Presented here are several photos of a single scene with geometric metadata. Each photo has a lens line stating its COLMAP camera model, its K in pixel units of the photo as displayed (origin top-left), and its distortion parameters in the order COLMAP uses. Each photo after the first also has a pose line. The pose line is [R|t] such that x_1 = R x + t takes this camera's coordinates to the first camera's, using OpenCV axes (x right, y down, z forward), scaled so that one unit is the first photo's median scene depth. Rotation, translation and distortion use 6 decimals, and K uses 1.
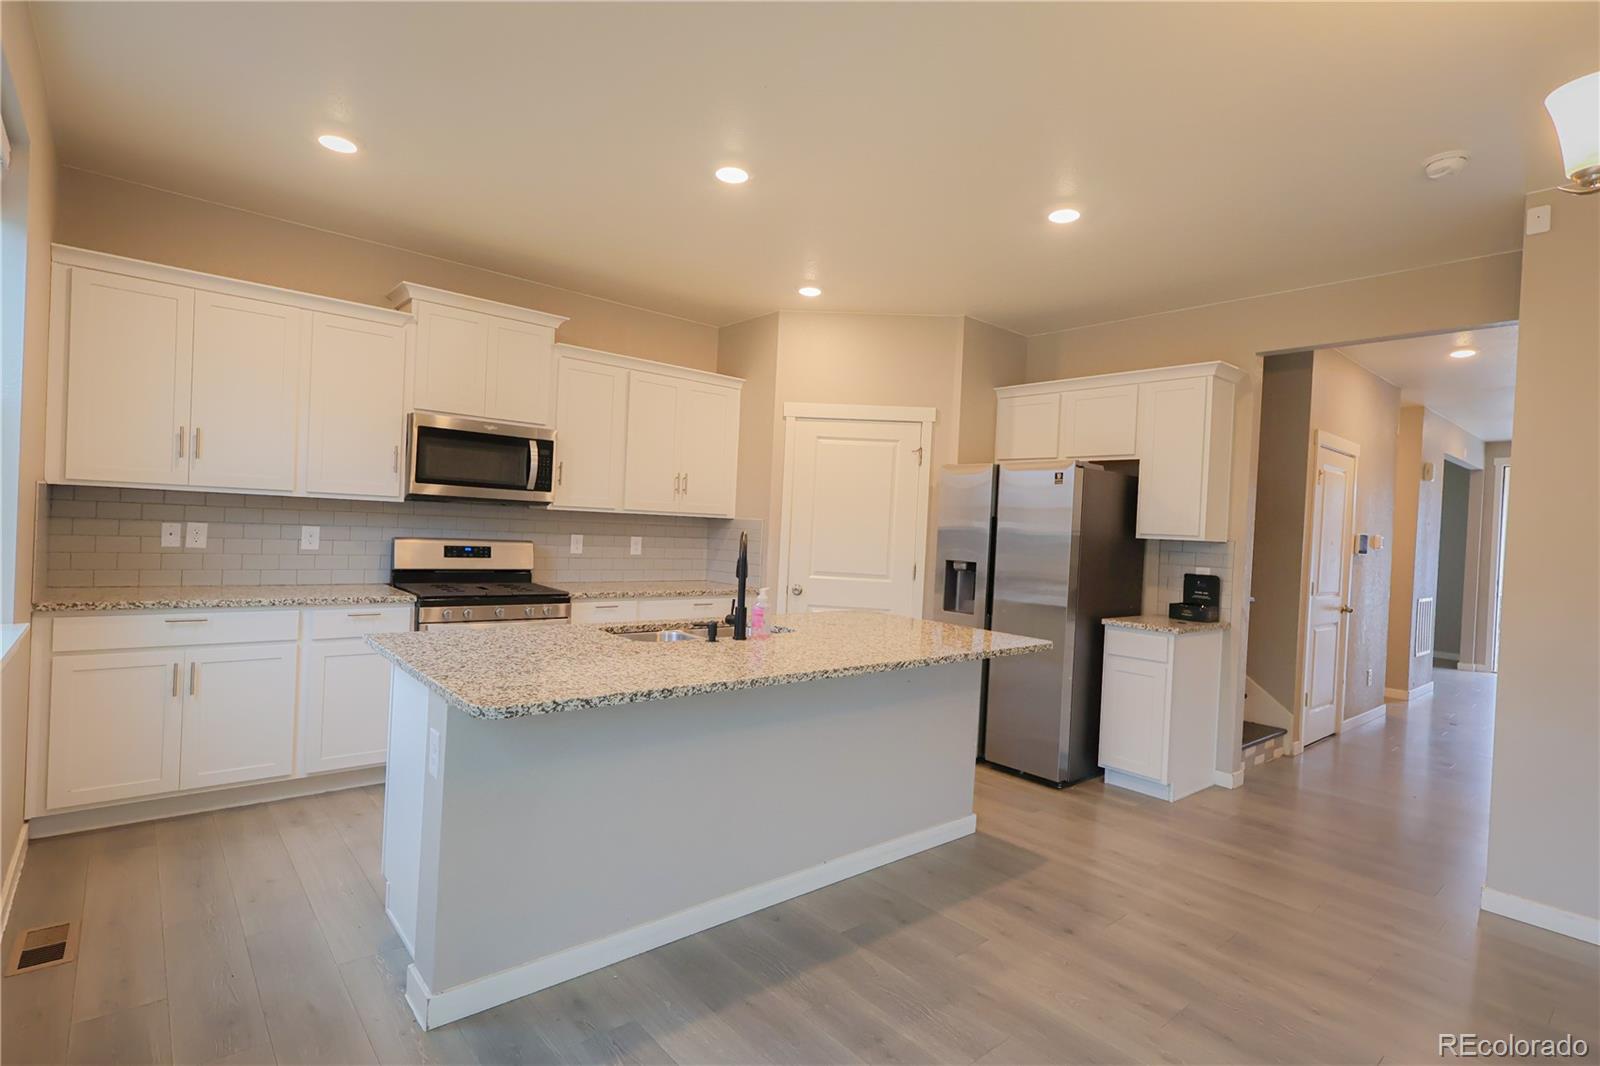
lens RADIAL K [[774.2, 0, 800.0], [0, 774.2, 533.0], [0, 0, 1]] dist [0.003812, 0.001272]
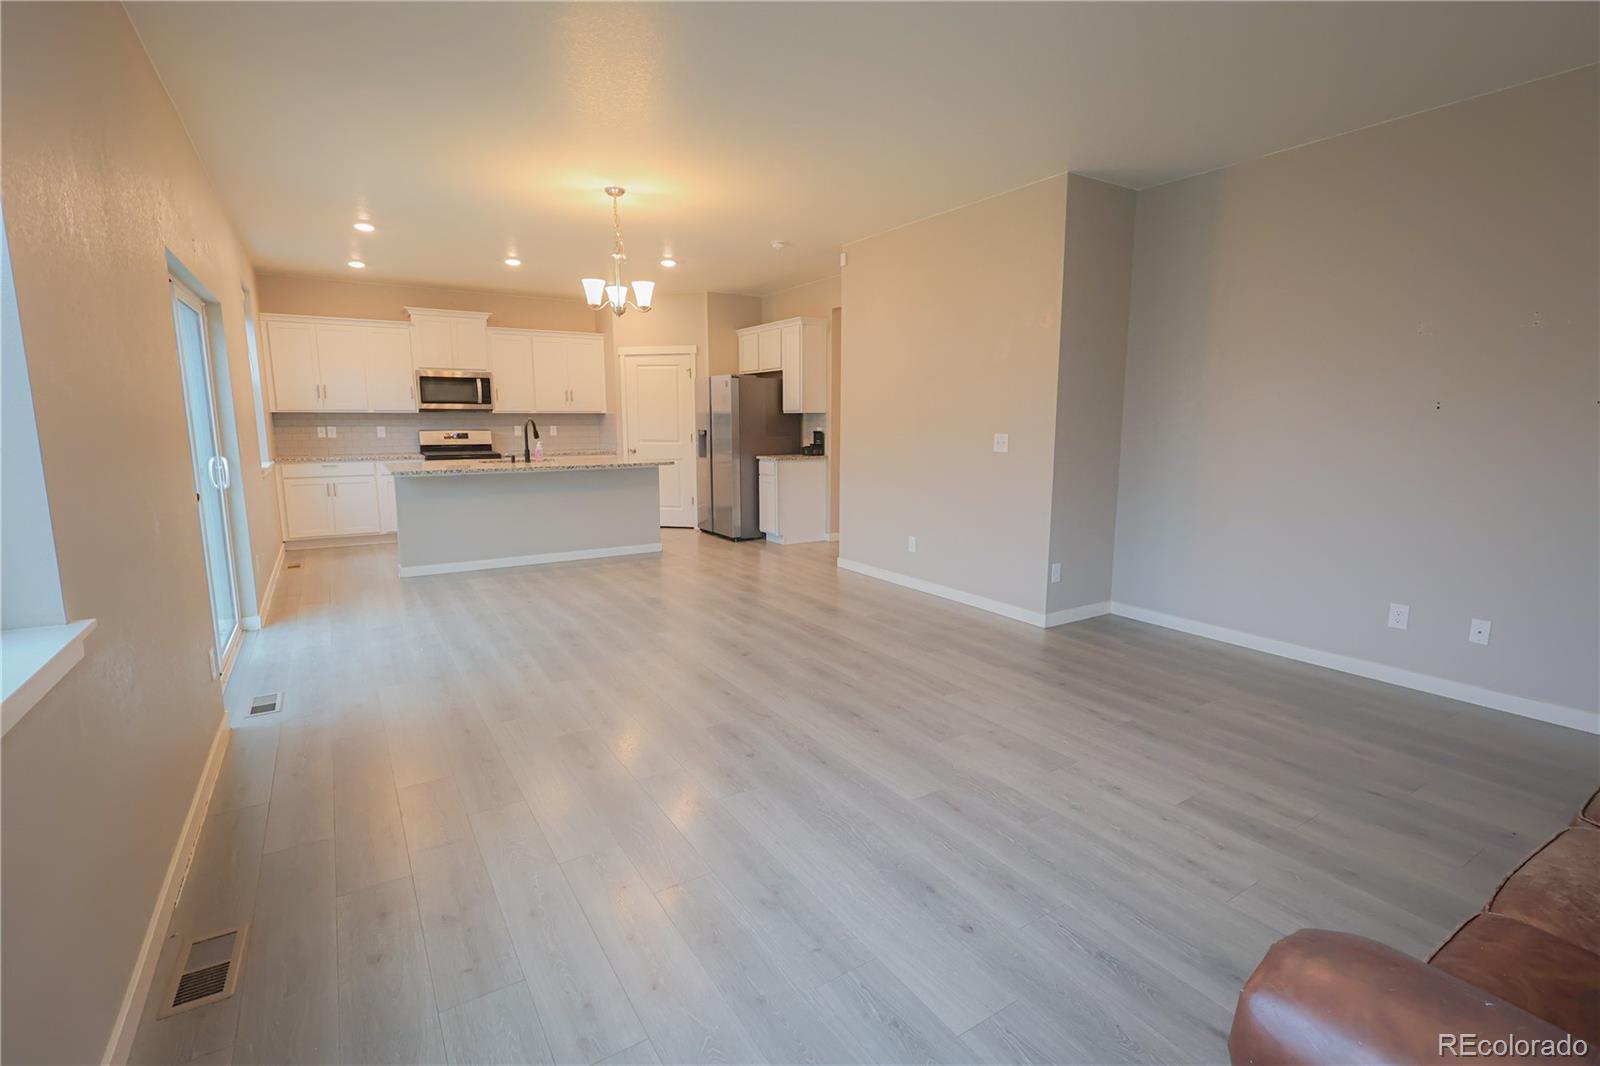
lens RADIAL K [[729.7, 0, 800.0], [0, 729.7, 533.0], [0, 0, 1]] dist [0.001761, 0.000162]
pose [[0.988216, -0.024872, -0.151029, 0.772950], [0.046329, 0.989029, 0.140265, 0.050771], [0.145884, -0.145610, 0.978527, -0.809710]]
